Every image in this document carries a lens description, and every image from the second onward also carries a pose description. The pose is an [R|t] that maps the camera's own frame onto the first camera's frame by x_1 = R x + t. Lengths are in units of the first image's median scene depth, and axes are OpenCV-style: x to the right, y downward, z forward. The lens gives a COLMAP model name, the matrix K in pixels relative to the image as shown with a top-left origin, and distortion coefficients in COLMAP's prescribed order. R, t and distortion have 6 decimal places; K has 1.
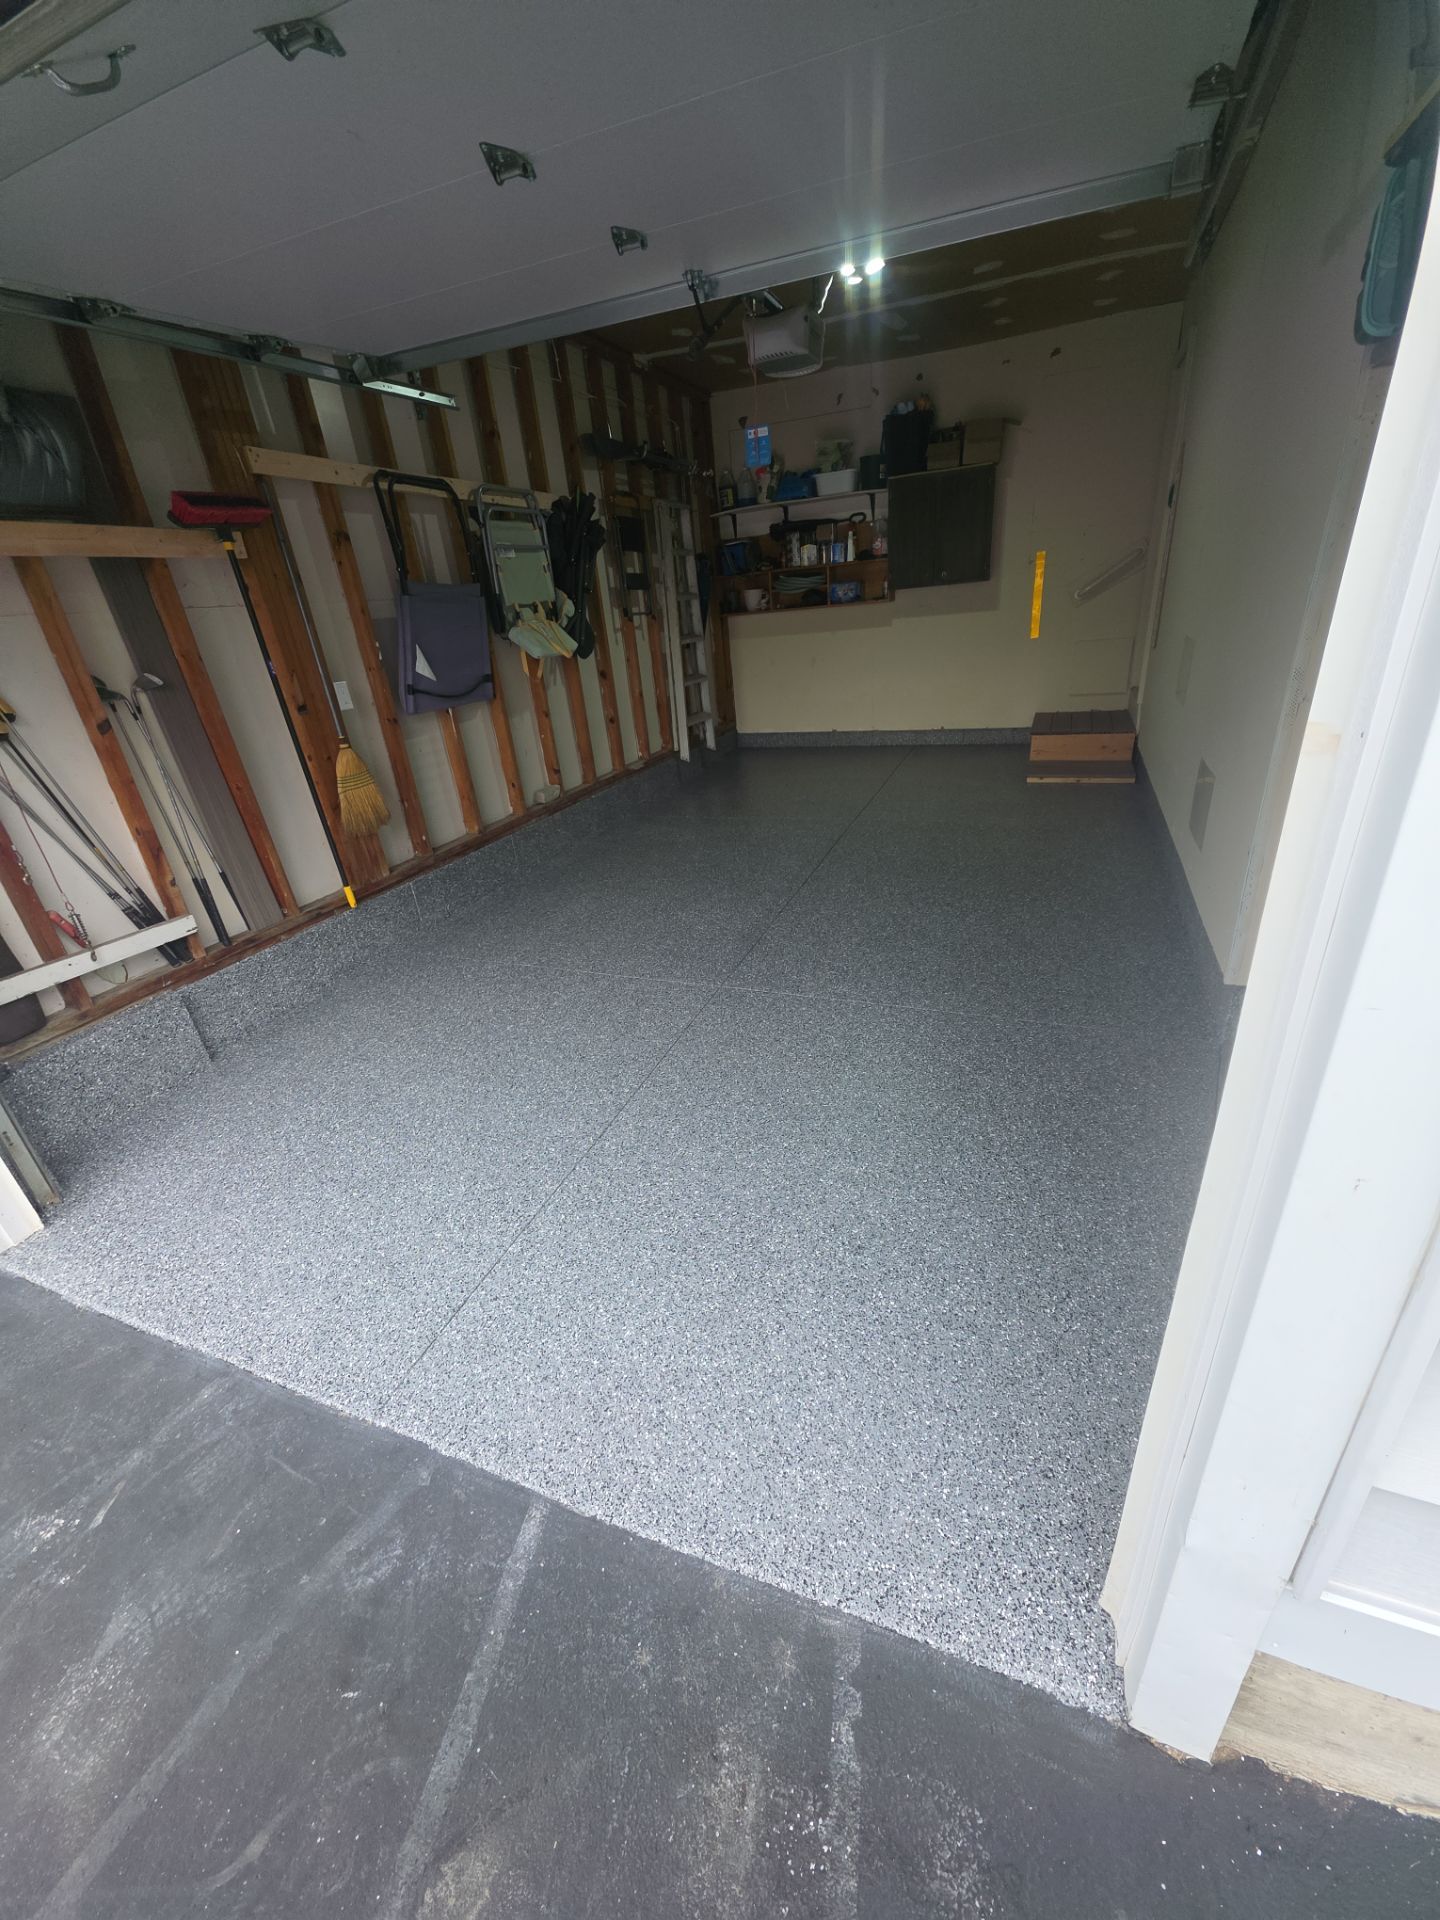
lens RADIAL K [[749.6, 0, 731.8], [0, 749.6, 962.1], [0, 0, 1]] dist [0.013200, -0.008821]
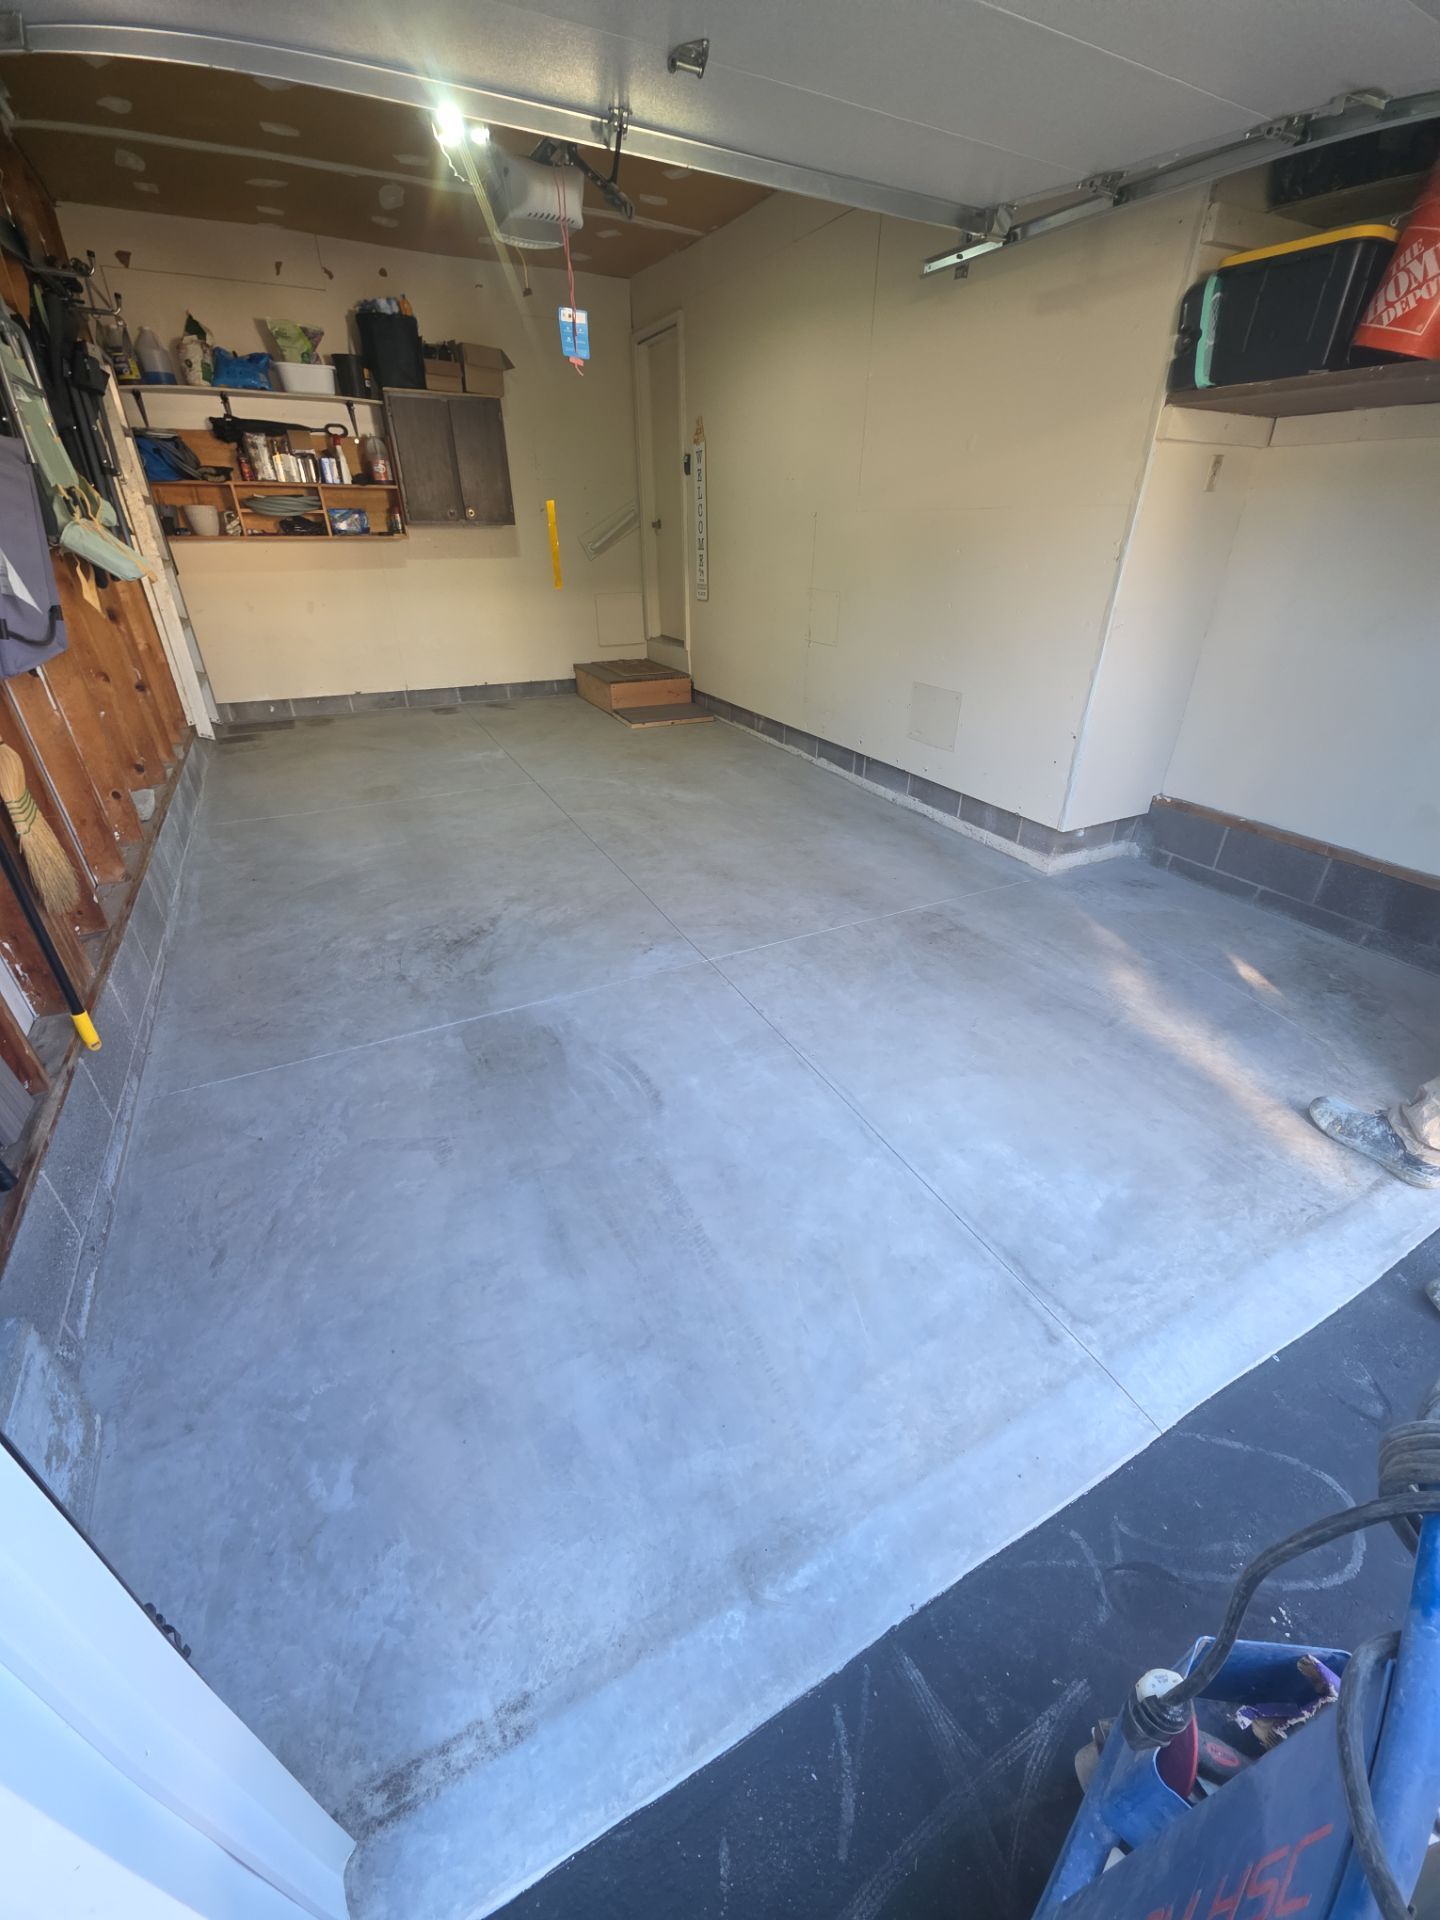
lens RADIAL K [[749.6, 0, 731.8], [0, 749.6, 962.1], [0, 0, 1]] dist [0.013200, -0.008821]
pose [[0.654256, -0.302698, 0.693054, -0.591582], [0.272616, 0.949191, 0.157214, -0.093215], [-0.705429, 0.086080, 0.703534, 0.320246]]
